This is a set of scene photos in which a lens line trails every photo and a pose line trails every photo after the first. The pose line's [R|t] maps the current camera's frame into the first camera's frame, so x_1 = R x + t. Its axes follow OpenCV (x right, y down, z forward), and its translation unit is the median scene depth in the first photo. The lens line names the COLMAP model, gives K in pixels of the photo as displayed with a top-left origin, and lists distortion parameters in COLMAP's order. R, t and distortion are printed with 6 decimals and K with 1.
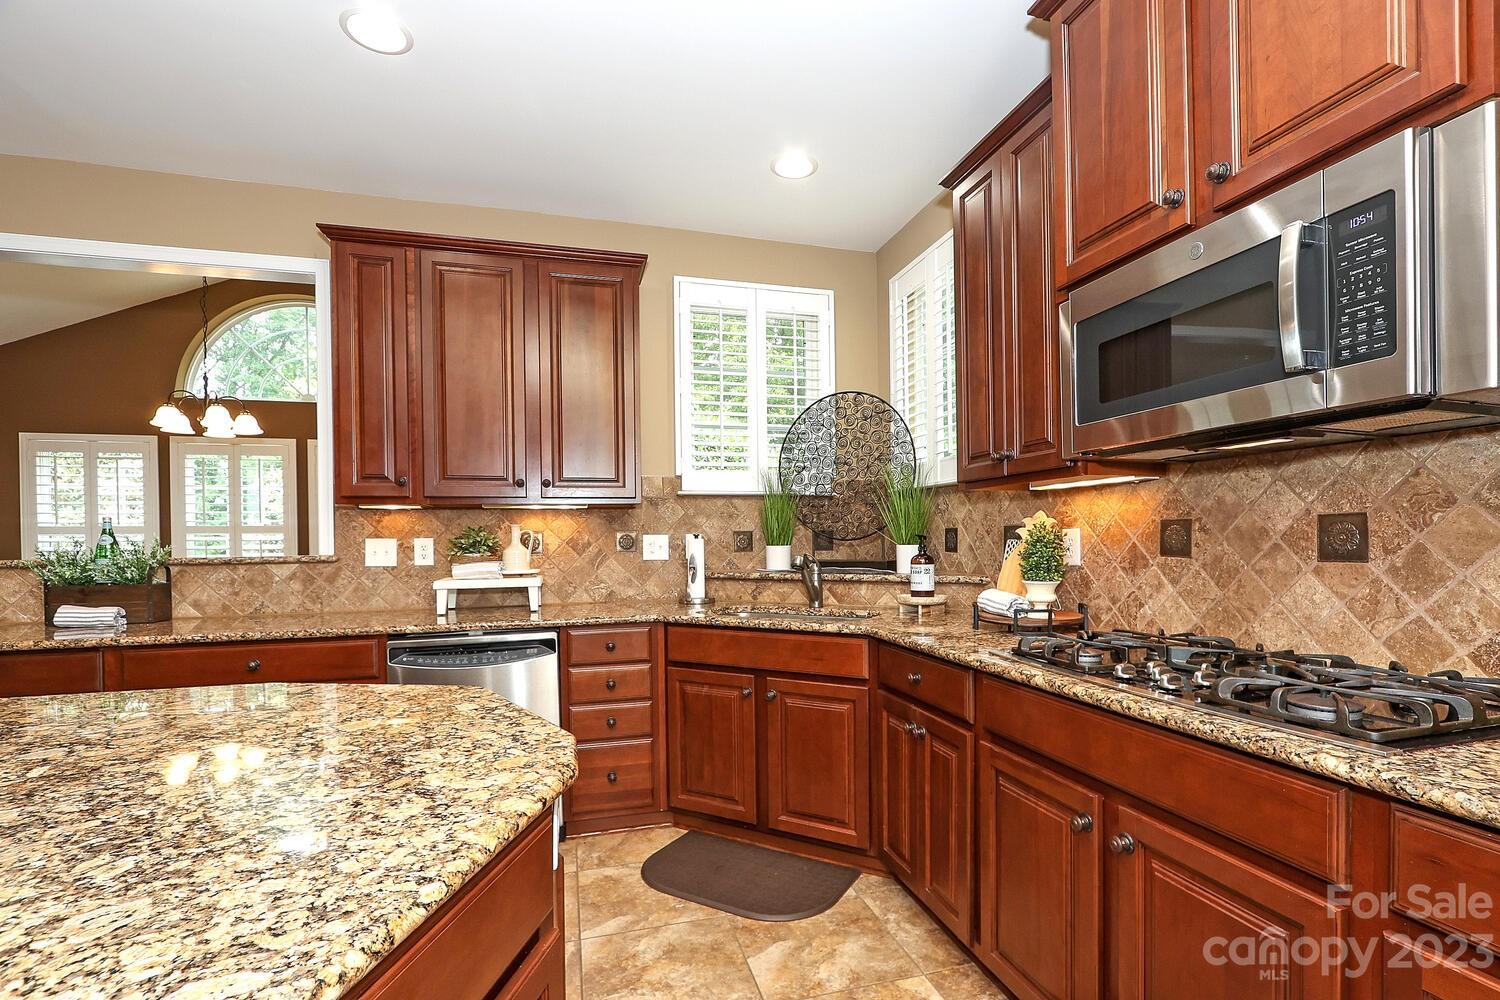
lens RADIAL K [[712.8, 0, 771.3], [0, 712.8, 542.3], [0, 0, 1]] dist [-0.010441, -0.000356]
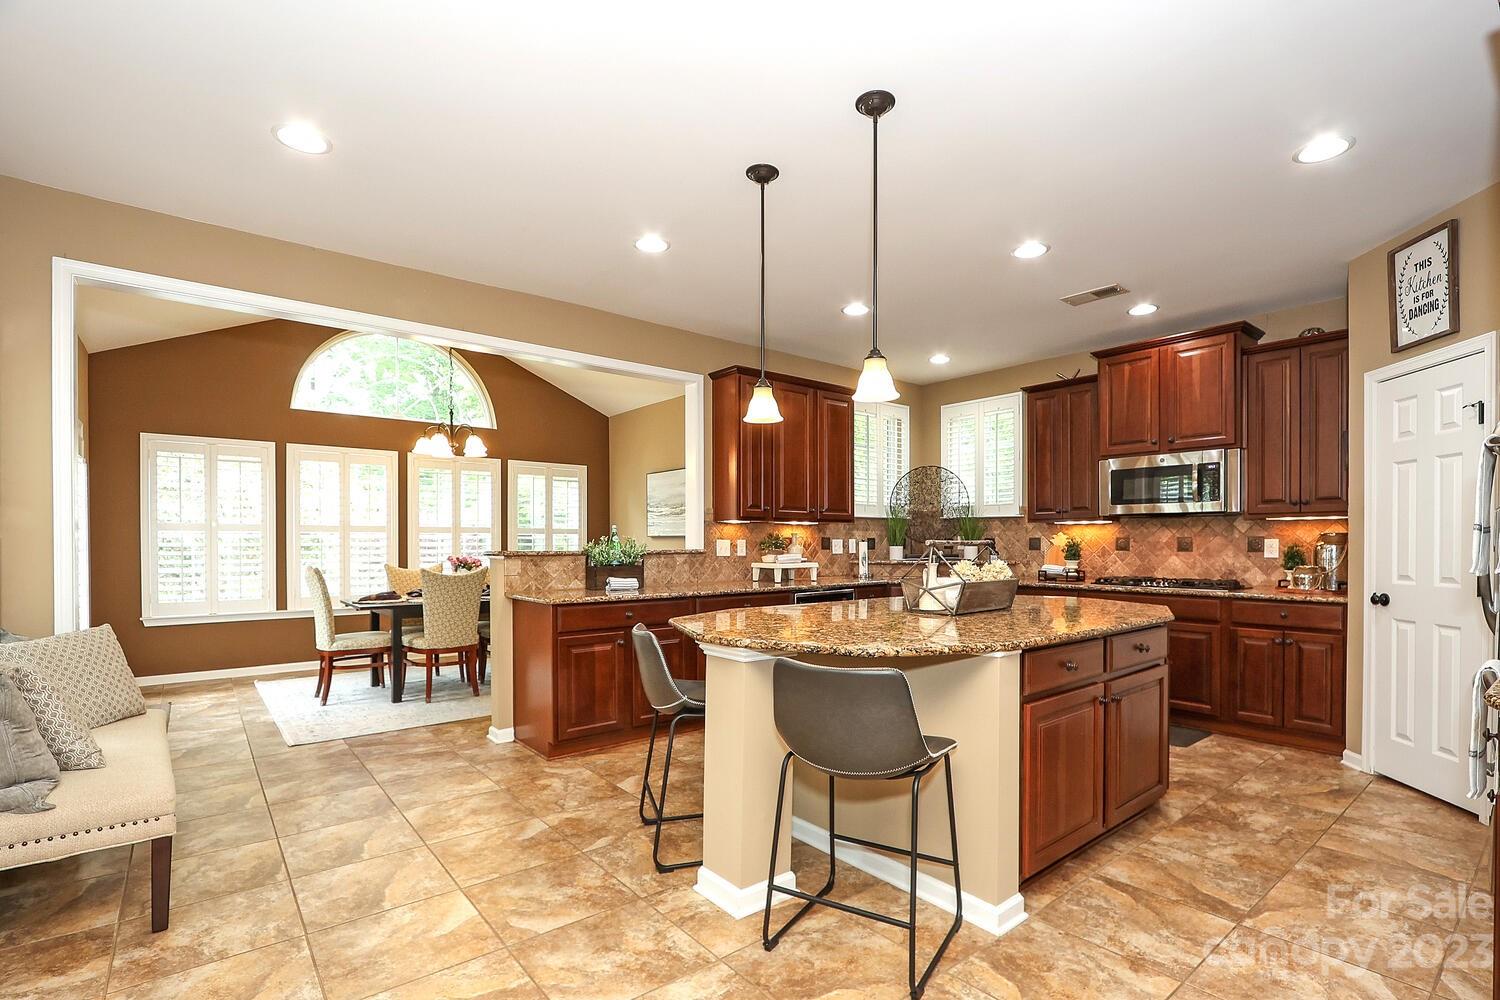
lens RADIAL K [[712.8, 0, 769.6], [0, 712.8, 546.8], [0, 0, 1]] dist [-0.010441, -0.000356]
pose [[0.916033, 0.008492, 0.401012, -1.259837], [-0.009185, 0.999958, -0.000193, 0.012126], [-0.400997, -0.003507, 0.916073, -0.690360]]
